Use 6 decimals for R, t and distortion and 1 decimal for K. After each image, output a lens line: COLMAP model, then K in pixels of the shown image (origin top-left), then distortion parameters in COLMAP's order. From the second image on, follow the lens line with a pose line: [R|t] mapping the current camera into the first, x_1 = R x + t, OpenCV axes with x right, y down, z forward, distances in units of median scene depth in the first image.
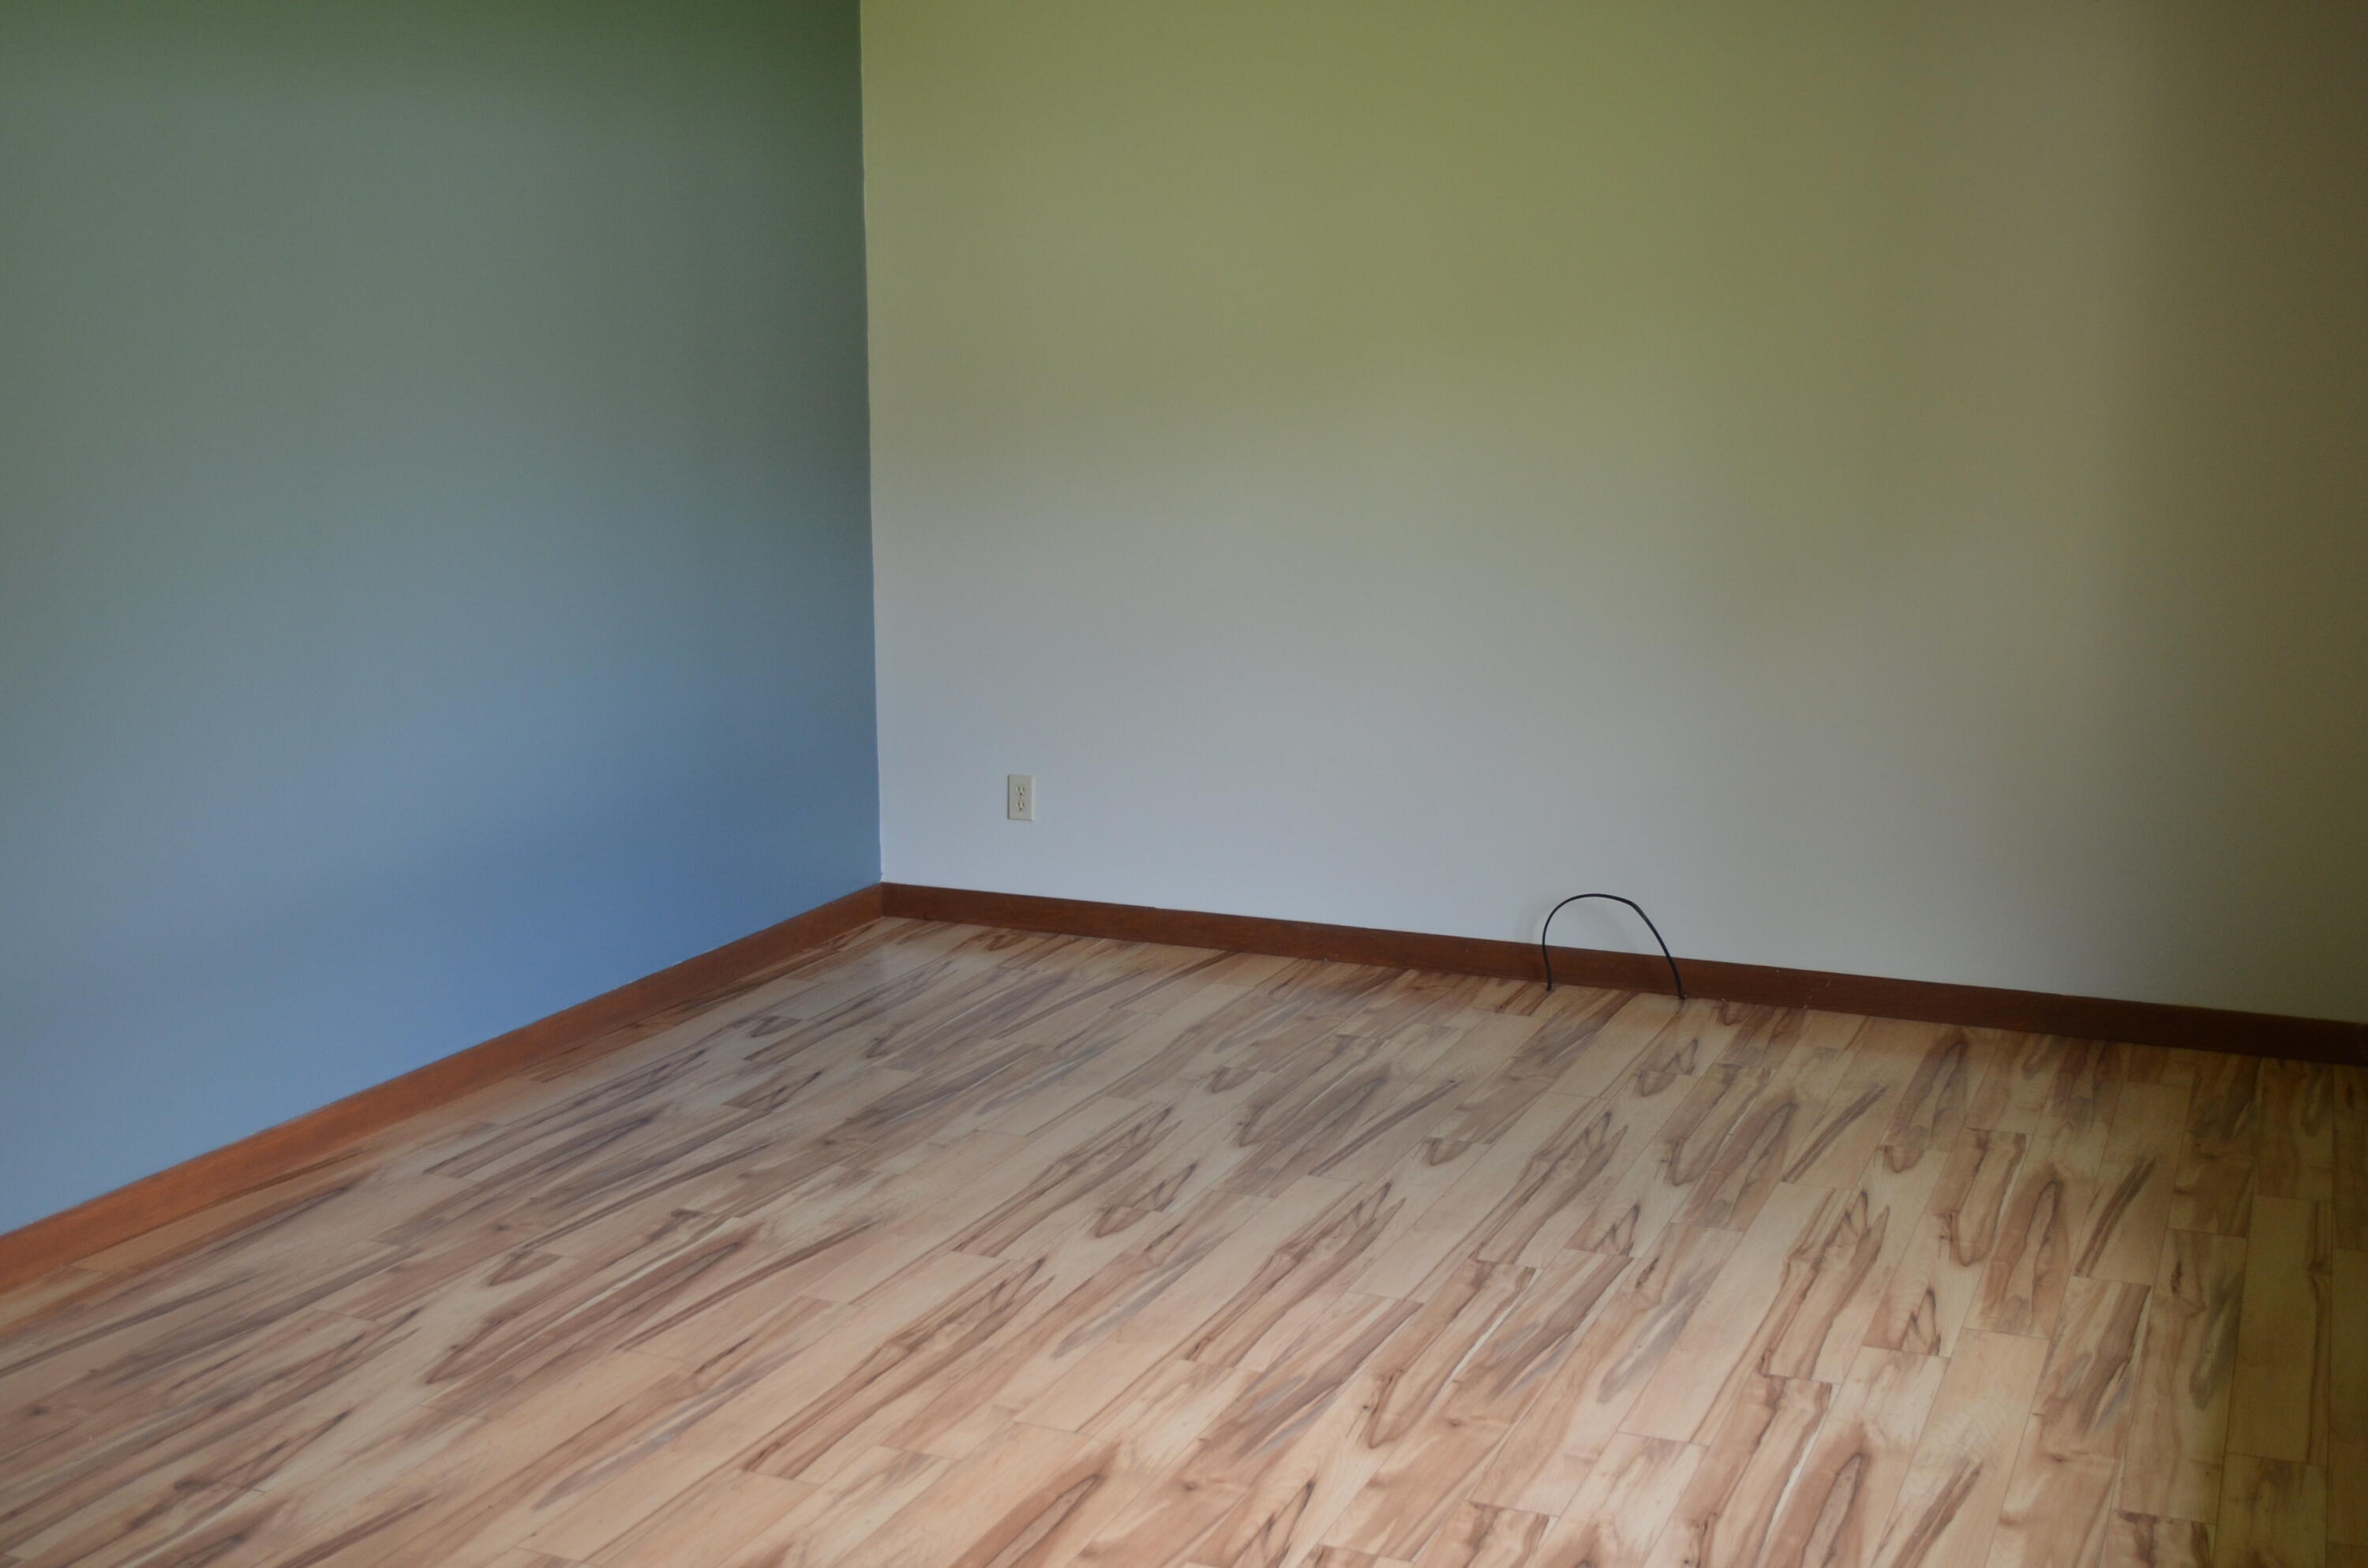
lens RADIAL K [[2712.9, 0, 1180.0], [0, 2712.9, 785.8], [0, 0, 1]] dist [-0.042329, 0.000000]
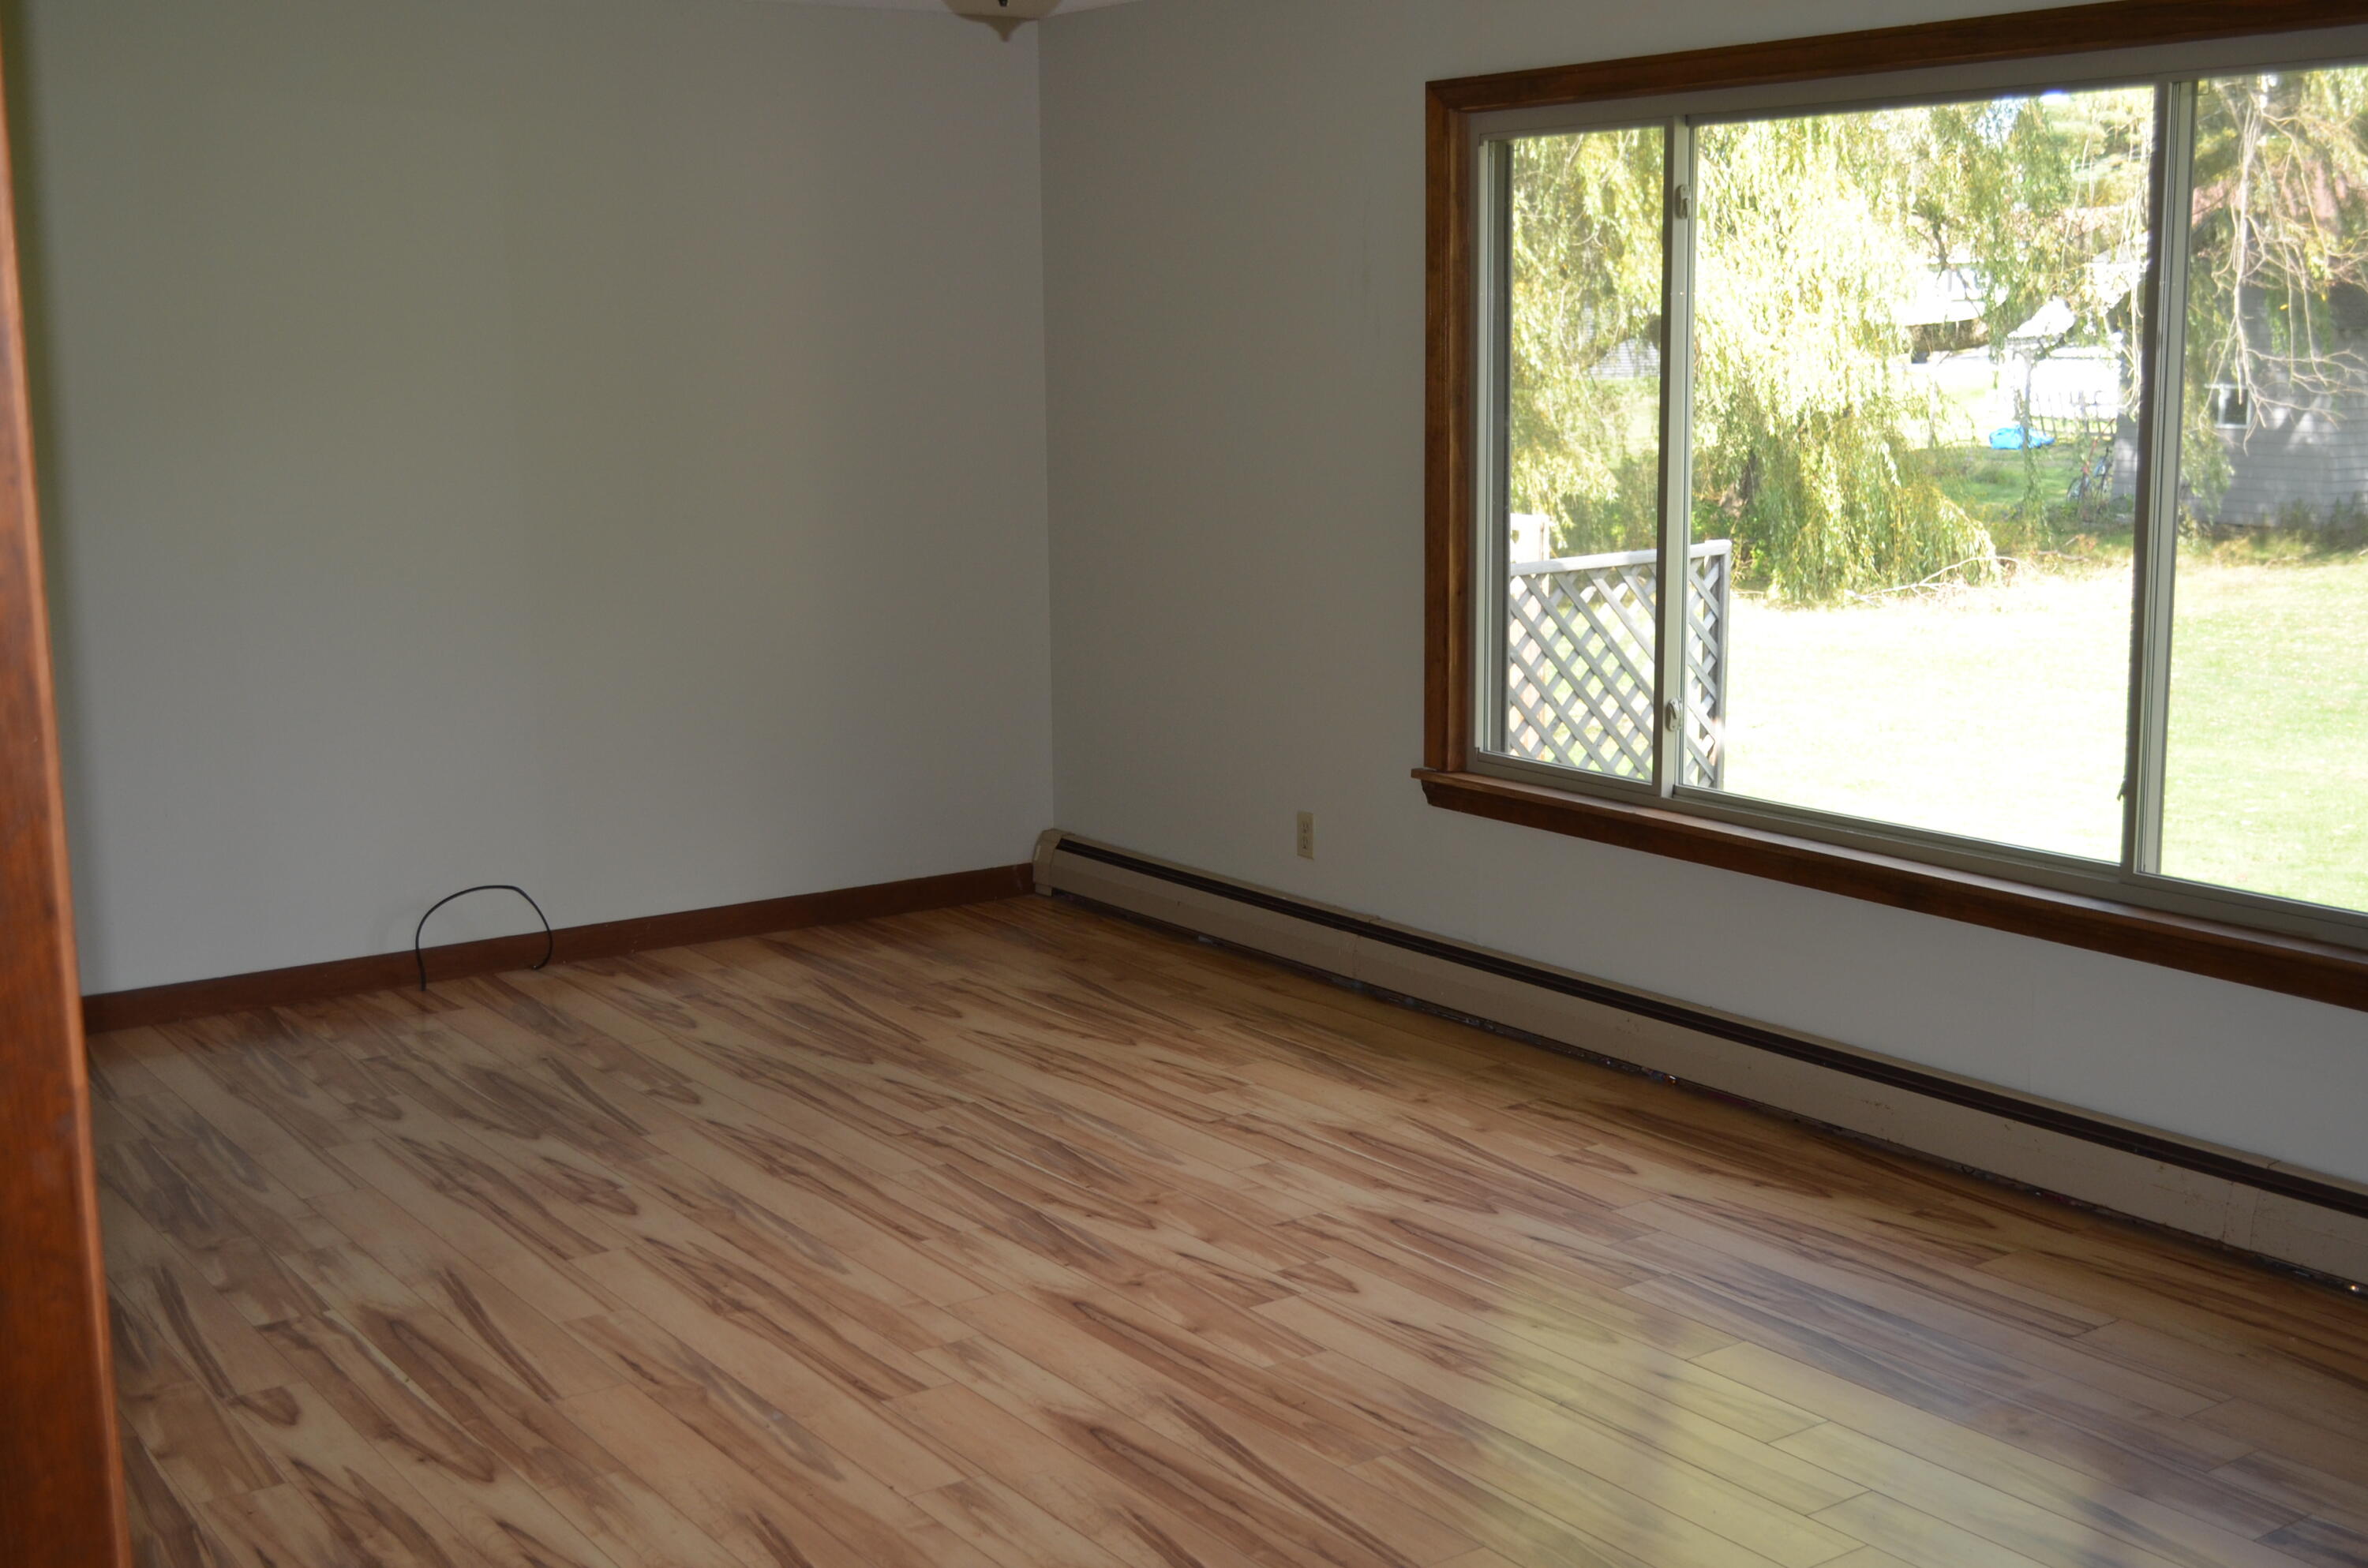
lens RADIAL K [[2712.9, 0, 1179.8], [0, 2712.9, 783.4], [0, 0, 1]] dist [-0.042329, 0.000000]
pose [[0.531072, -0.147784, 0.834339, -0.805942], [0.165530, 0.983795, 0.068894, -0.039619], [-0.831001, 0.101520, 0.546929, 0.229403]]
